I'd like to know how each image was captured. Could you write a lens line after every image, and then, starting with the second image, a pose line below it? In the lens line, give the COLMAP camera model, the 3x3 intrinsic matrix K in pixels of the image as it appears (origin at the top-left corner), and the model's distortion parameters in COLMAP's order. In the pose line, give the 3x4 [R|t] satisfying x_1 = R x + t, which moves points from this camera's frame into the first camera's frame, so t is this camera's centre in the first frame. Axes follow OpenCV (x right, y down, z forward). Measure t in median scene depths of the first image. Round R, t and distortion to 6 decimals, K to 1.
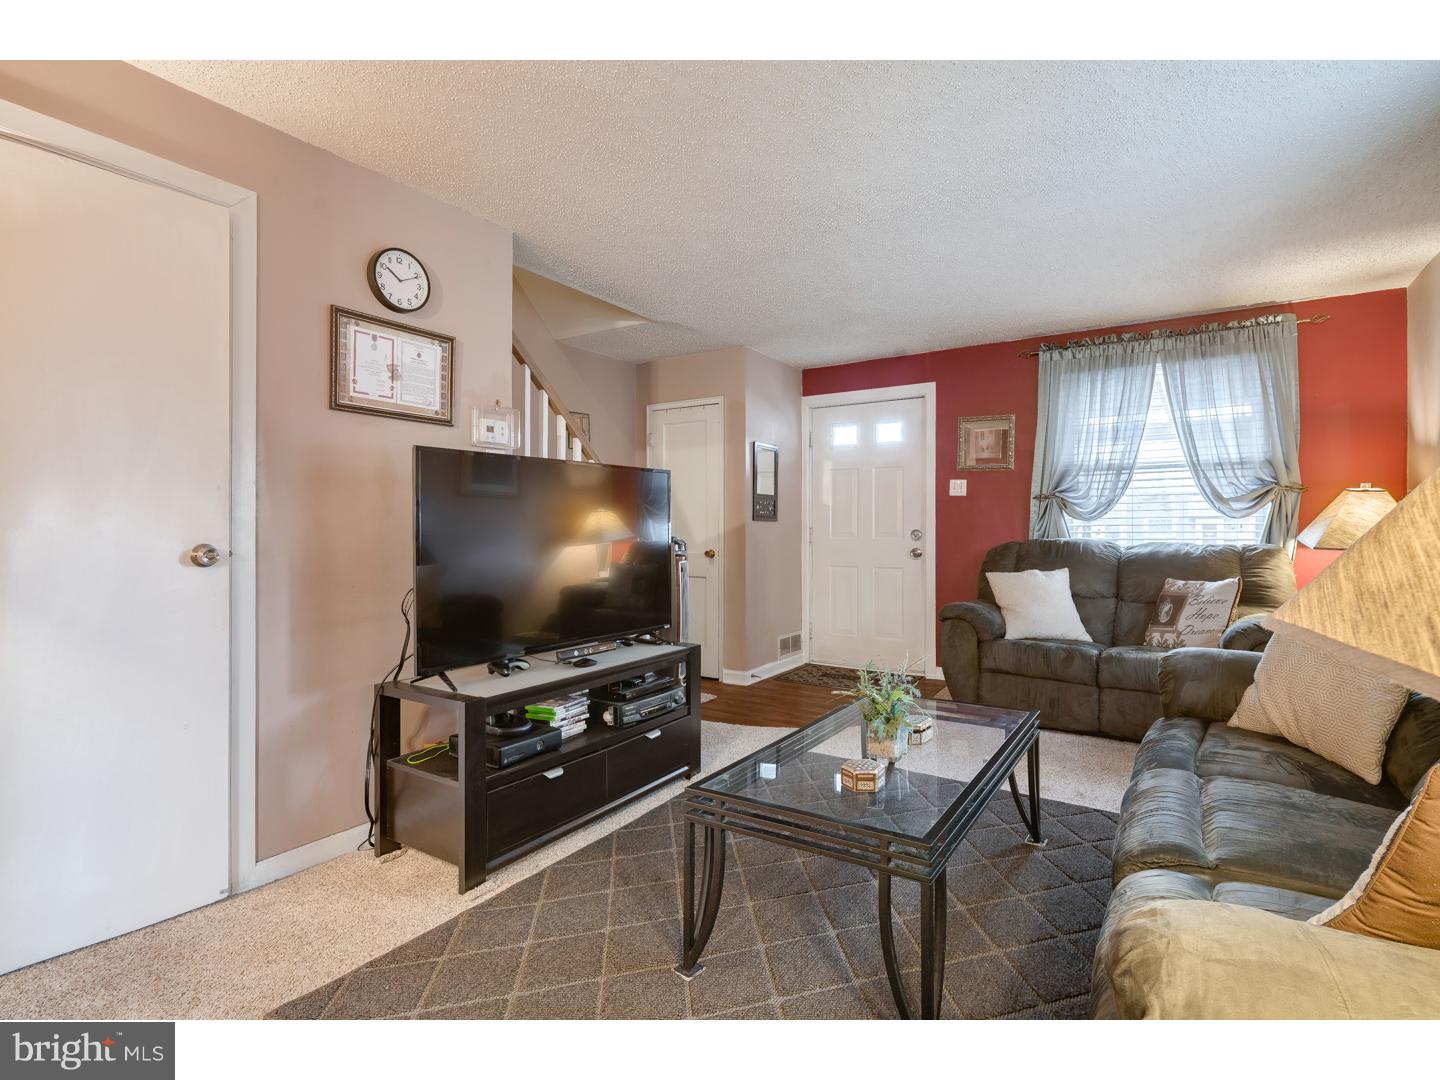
lens RADIAL K [[706.7, 0, 730.1], [0, 706.7, 533.9], [0, 0, 1]] dist [-0.000071, -0.001929]
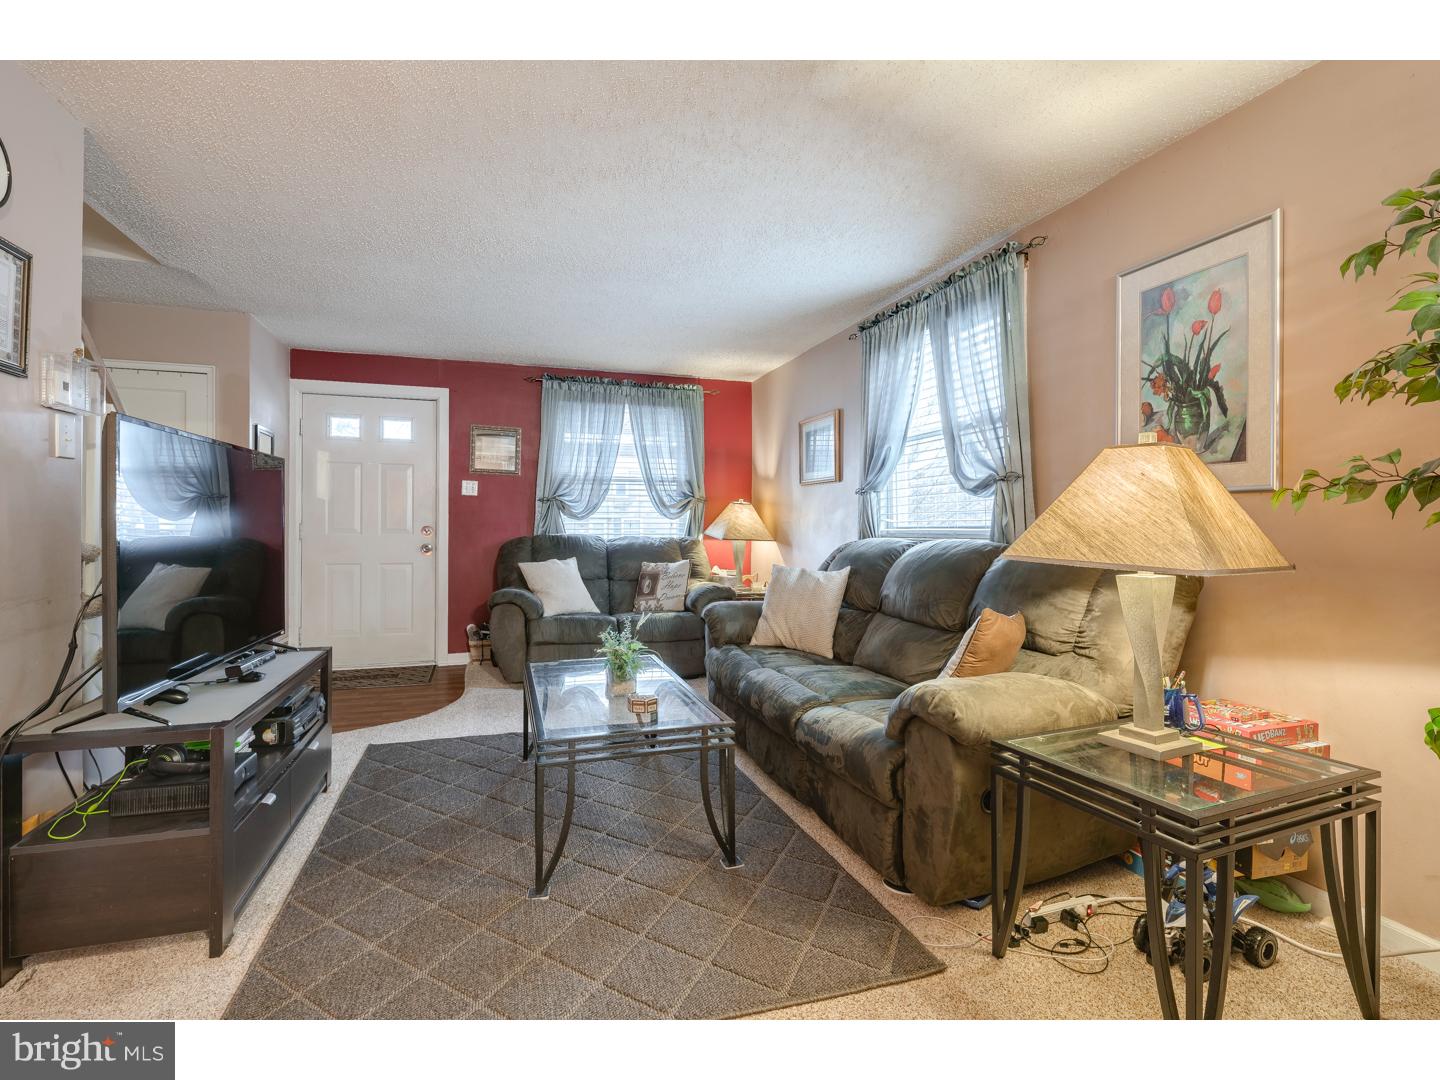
lens RADIAL K [[706.7, 0, 718.7], [0, 706.7, 524.8], [0, 0, 1]] dist [-0.000071, -0.001929]
pose [[0.633720, 0.007049, 0.773531, -0.343719], [-0.000088, 0.999959, -0.009039, 0.002434], [-0.773563, 0.005660, 0.633694, 0.002870]]
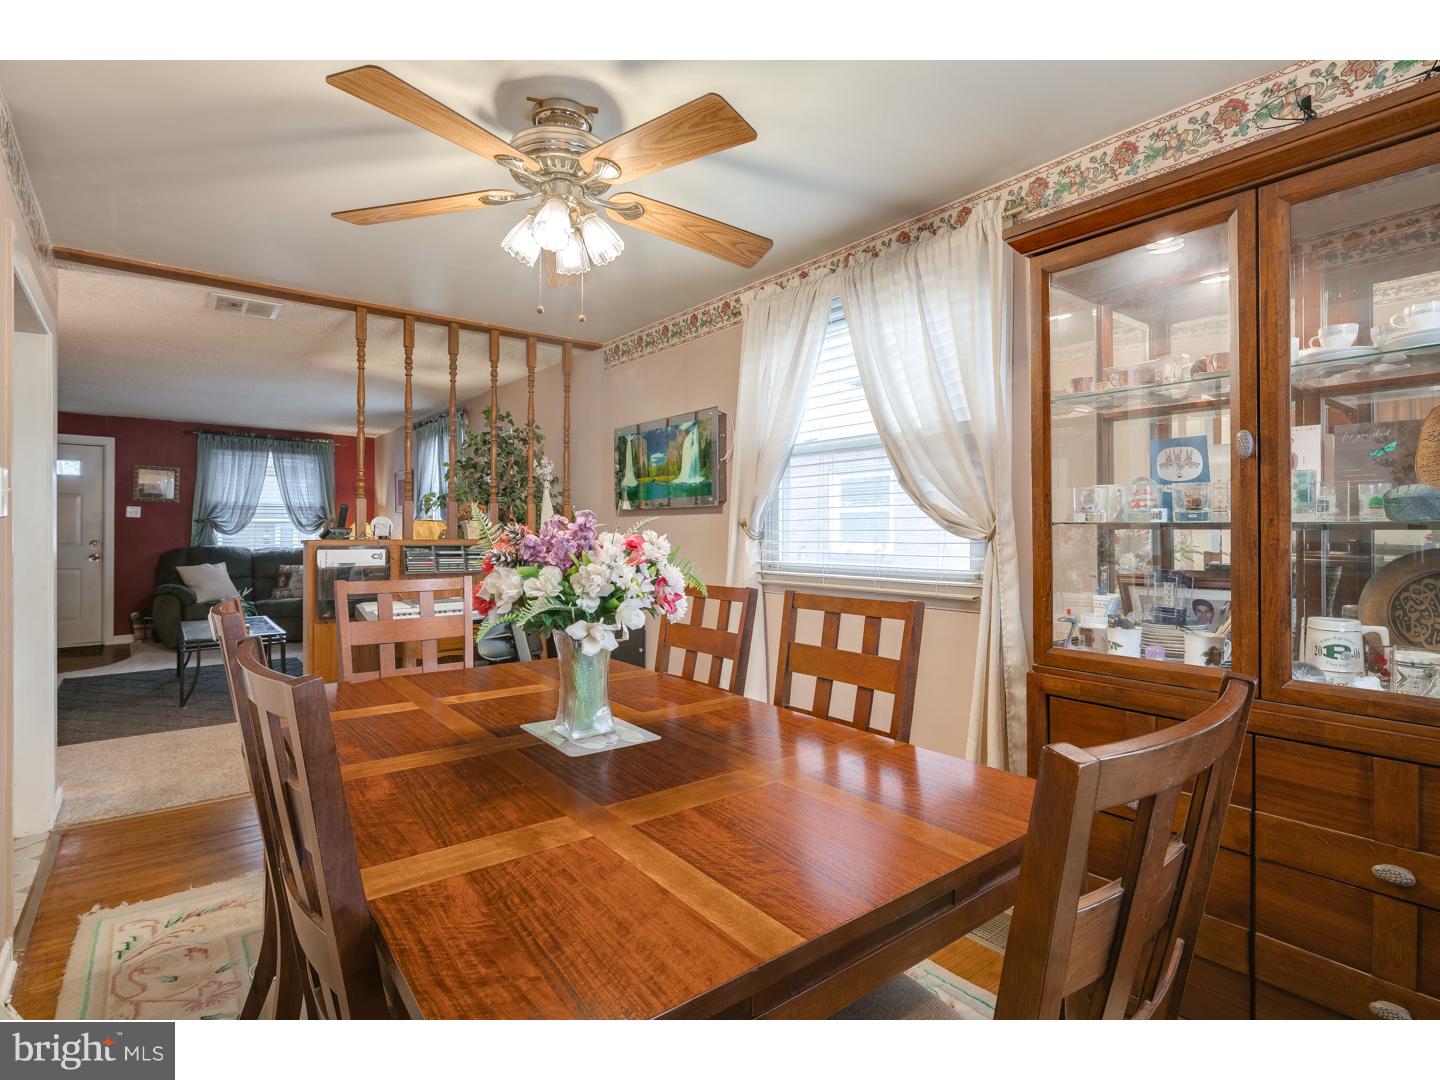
lens RADIAL K [[706.7, 0, 711.9], [0, 706.7, 533.0], [0, 0, 1]] dist [-0.000071, -0.001929]
pose [[0.320815, 0.002590, 0.947138, -0.840404], [-0.001265, 0.999997, -0.002306, -0.023236], [-0.947141, -0.000459, 0.320817, -0.760038]]
